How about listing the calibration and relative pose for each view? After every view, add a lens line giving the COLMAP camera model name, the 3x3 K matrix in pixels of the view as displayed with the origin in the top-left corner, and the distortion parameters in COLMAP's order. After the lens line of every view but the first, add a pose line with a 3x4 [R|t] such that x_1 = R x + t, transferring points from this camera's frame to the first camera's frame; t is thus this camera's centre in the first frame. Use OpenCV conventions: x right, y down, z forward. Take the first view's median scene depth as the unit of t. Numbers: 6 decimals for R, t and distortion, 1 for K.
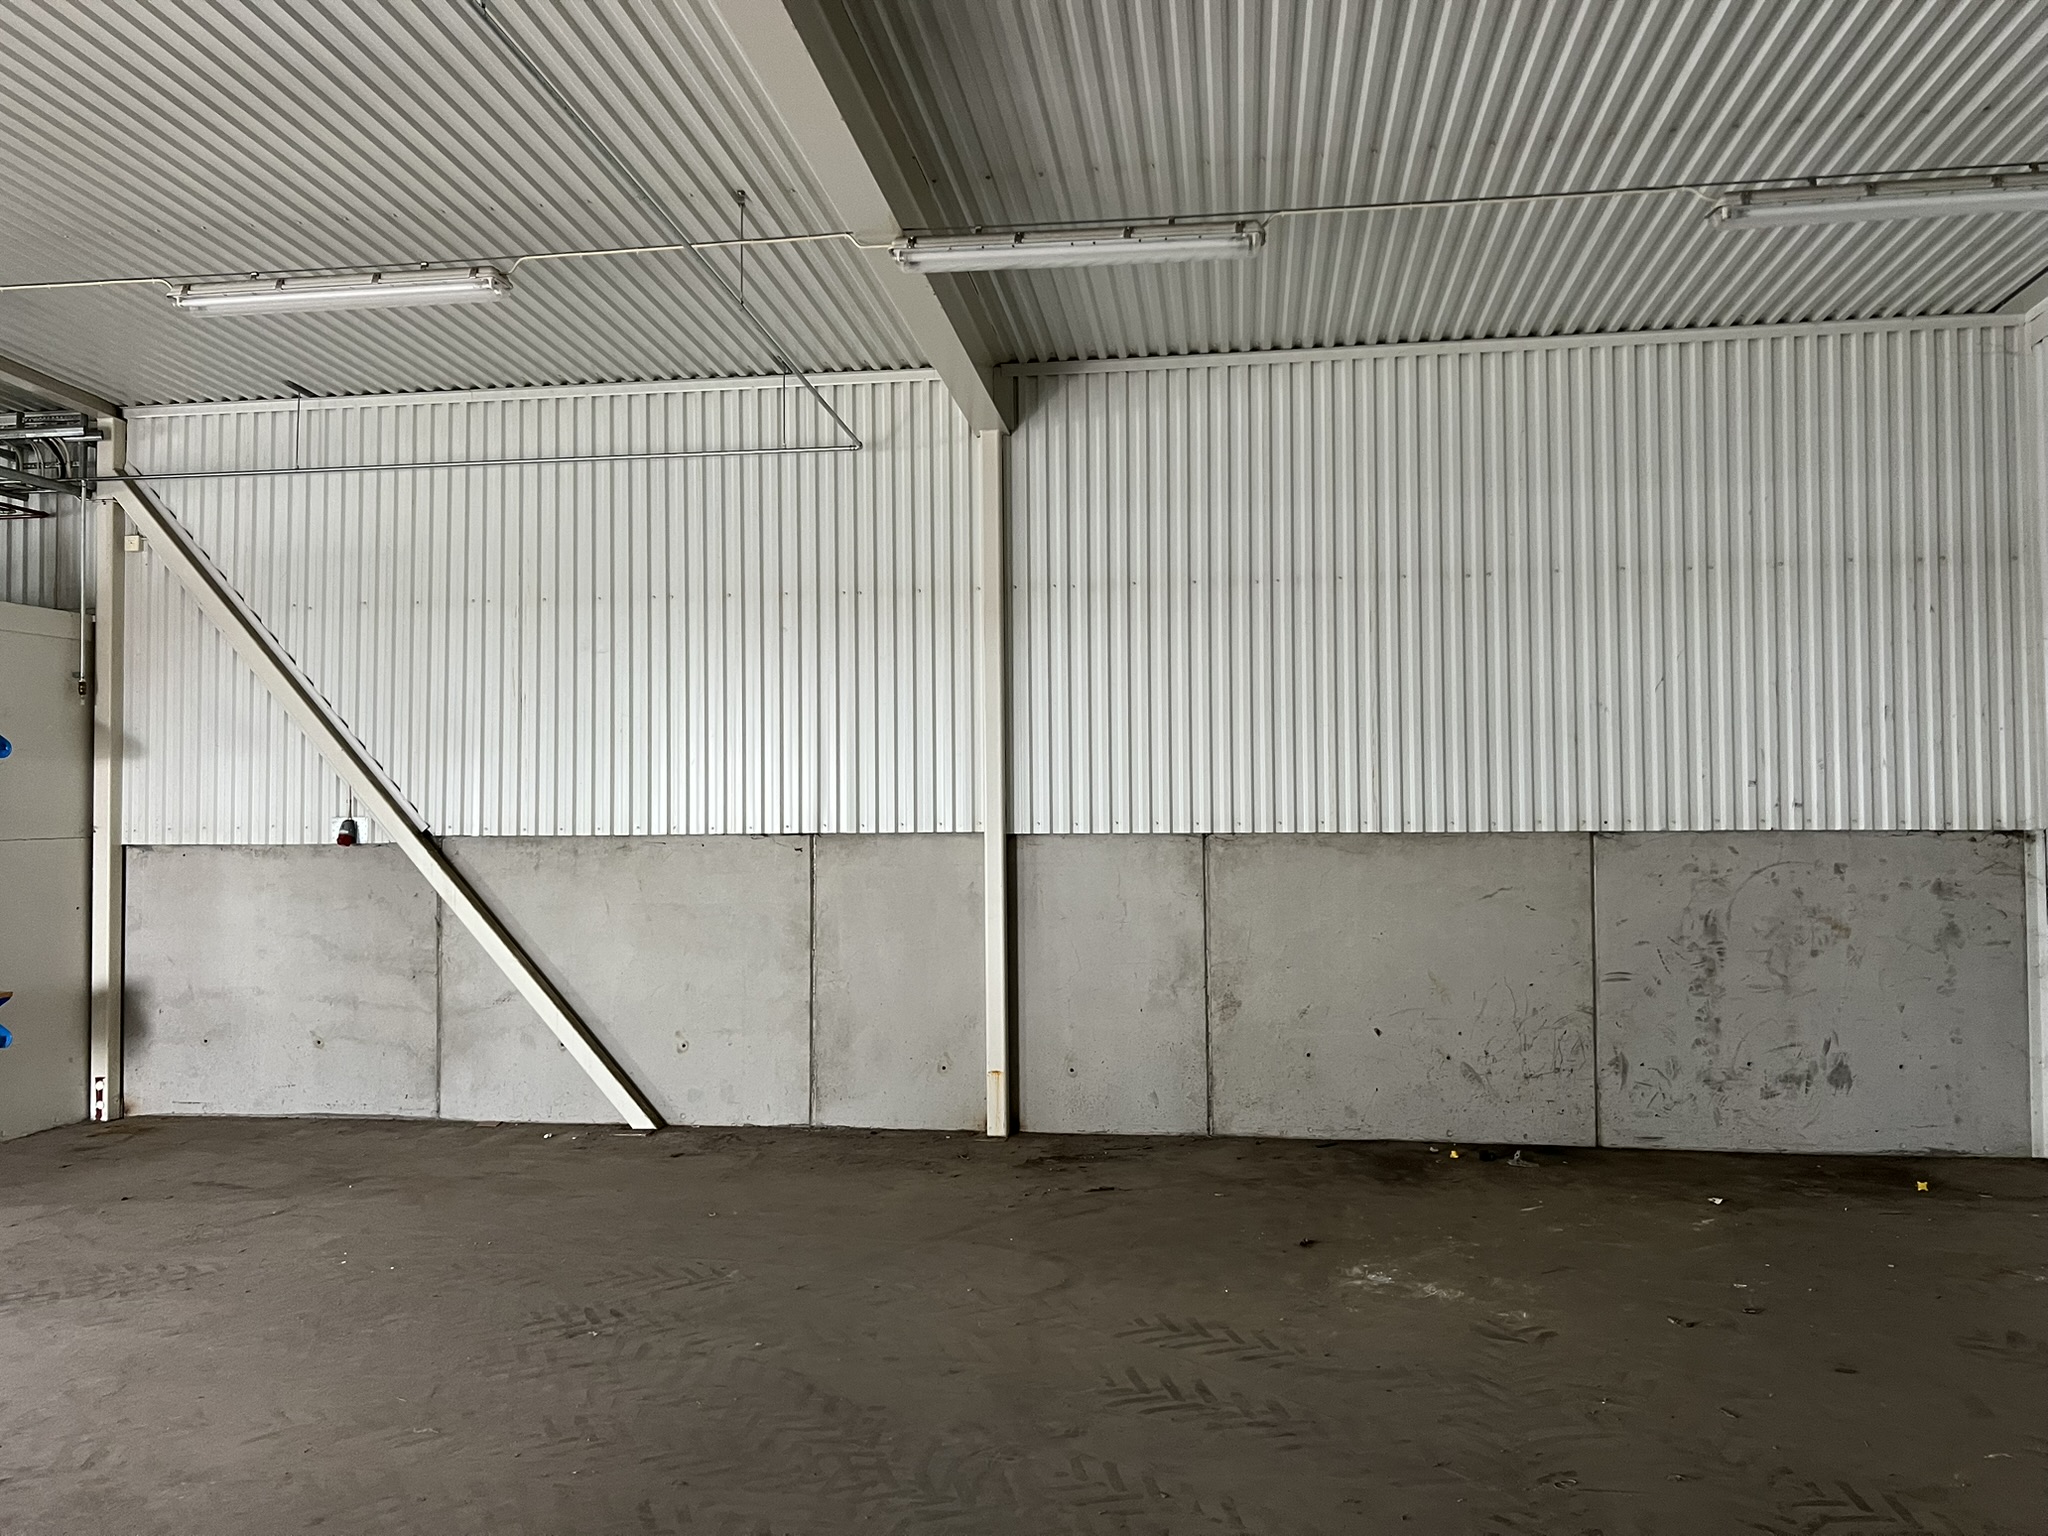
lens RADIAL K [[1537.4, 0, 1014.6], [0, 1537.4, 758.7], [0, 0, 1]] dist [0.061148, -0.063825]
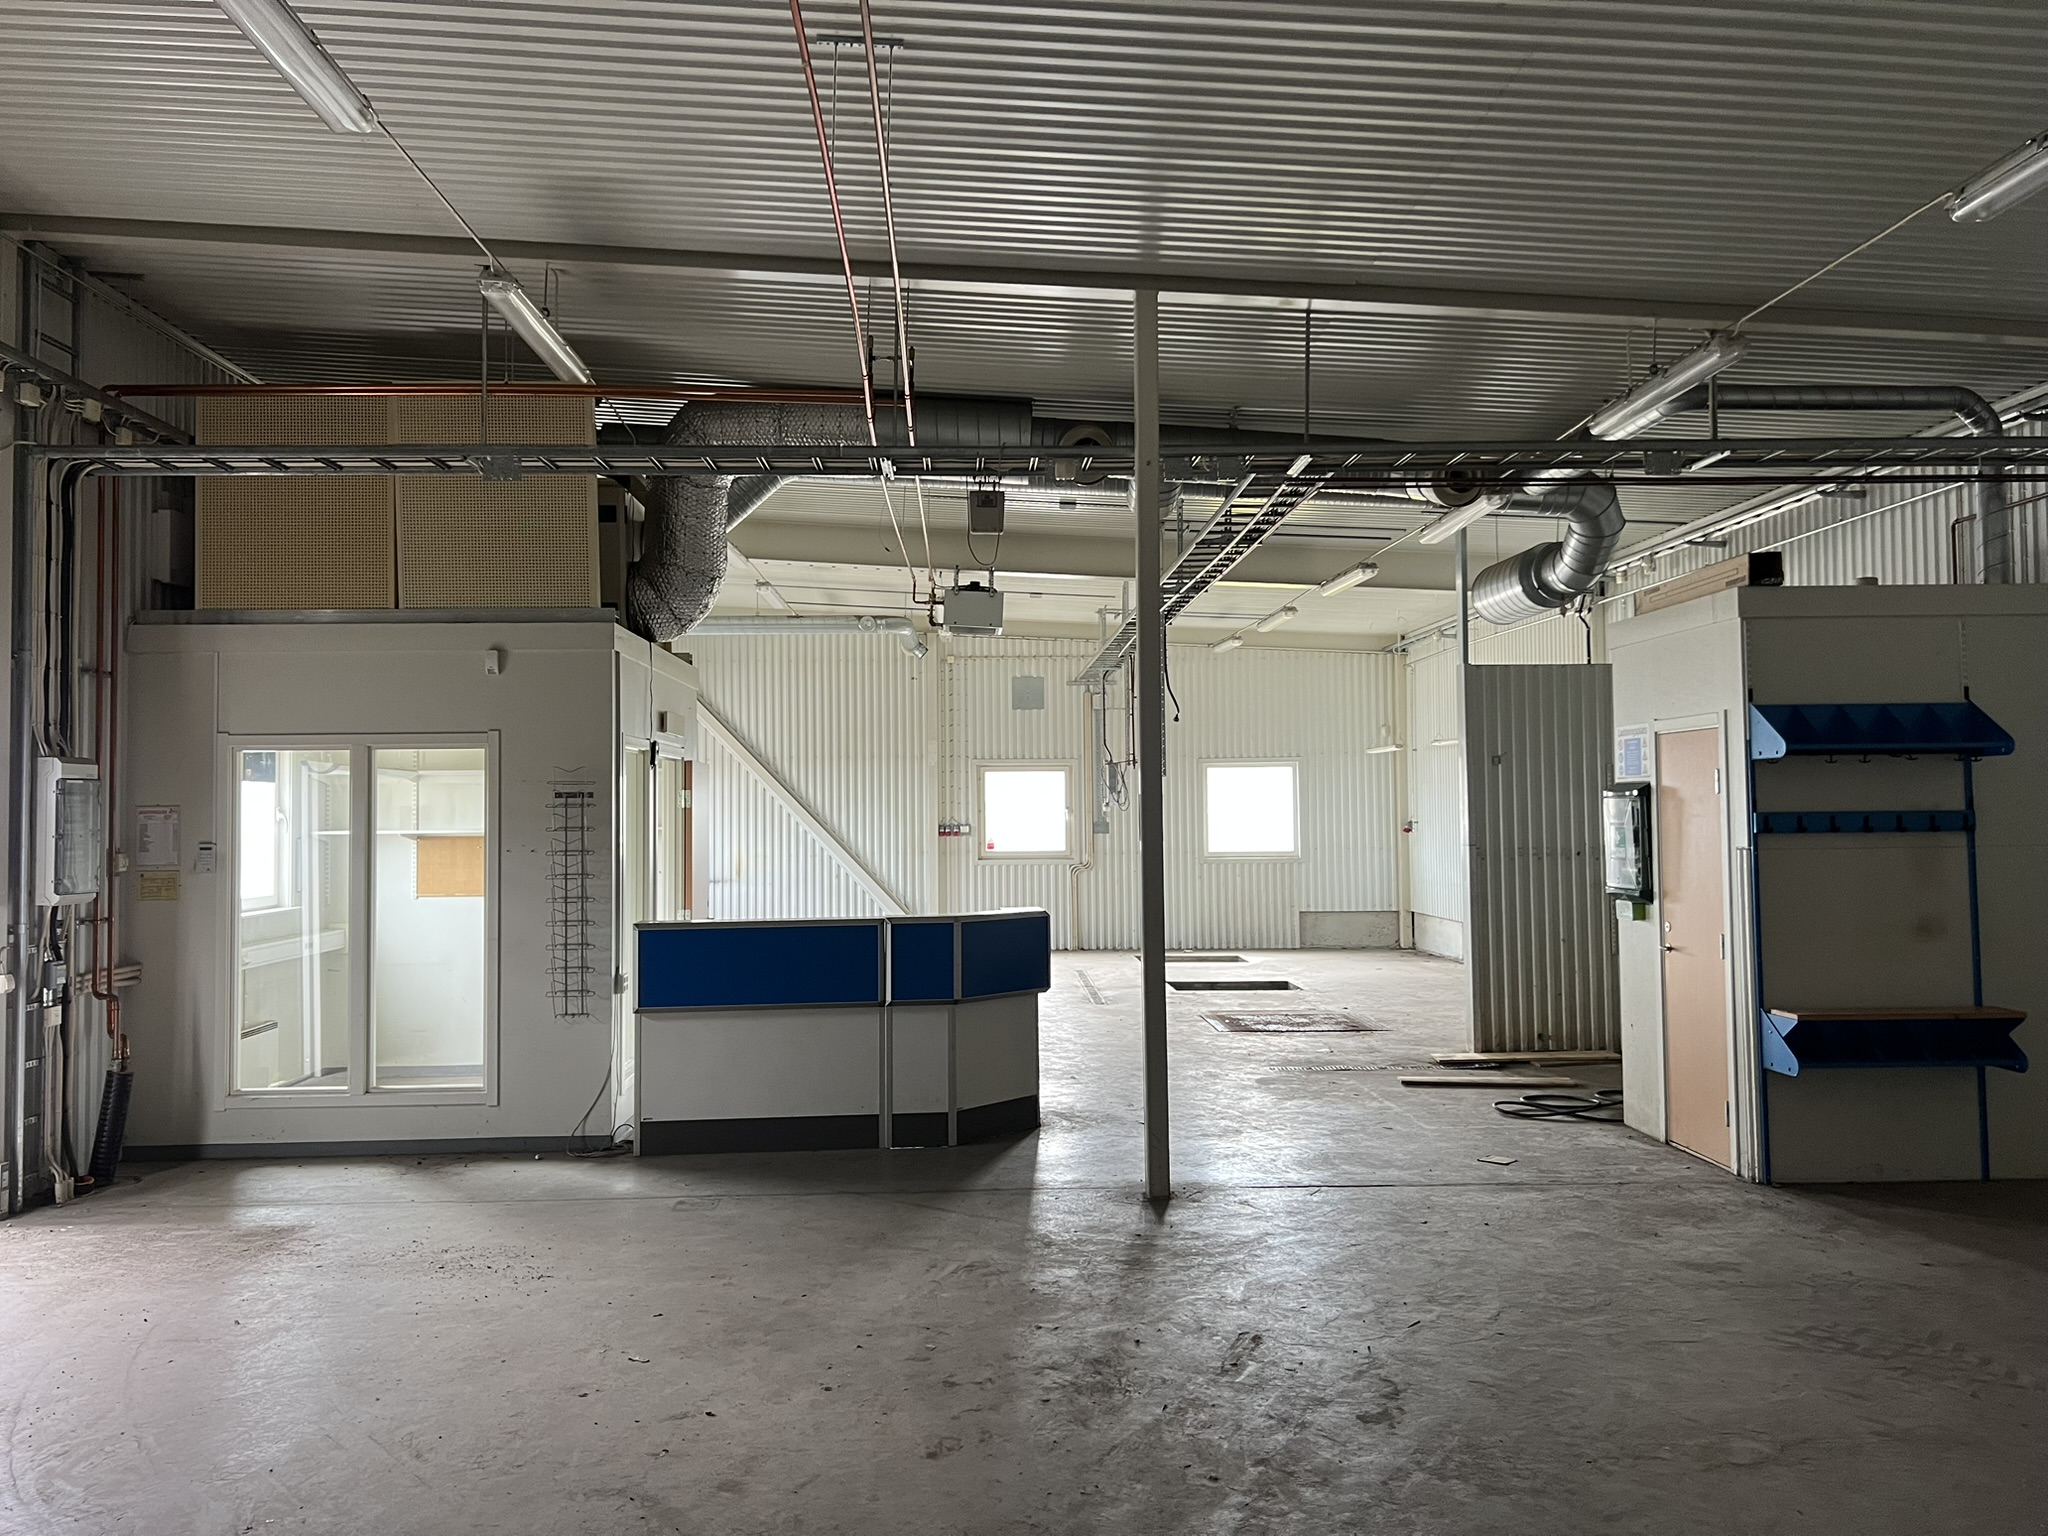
lens RADIAL K [[1537.4, 0, 1017.4], [0, 1537.4, 756.0], [0, 0, 1]] dist [0.061148, -0.063825]
pose [[0.179956, -0.030802, -0.983192, 0.149044], [0.032235, 0.999157, -0.025402, 0.004838], [0.983146, -0.027122, 0.180797, 0.267413]]
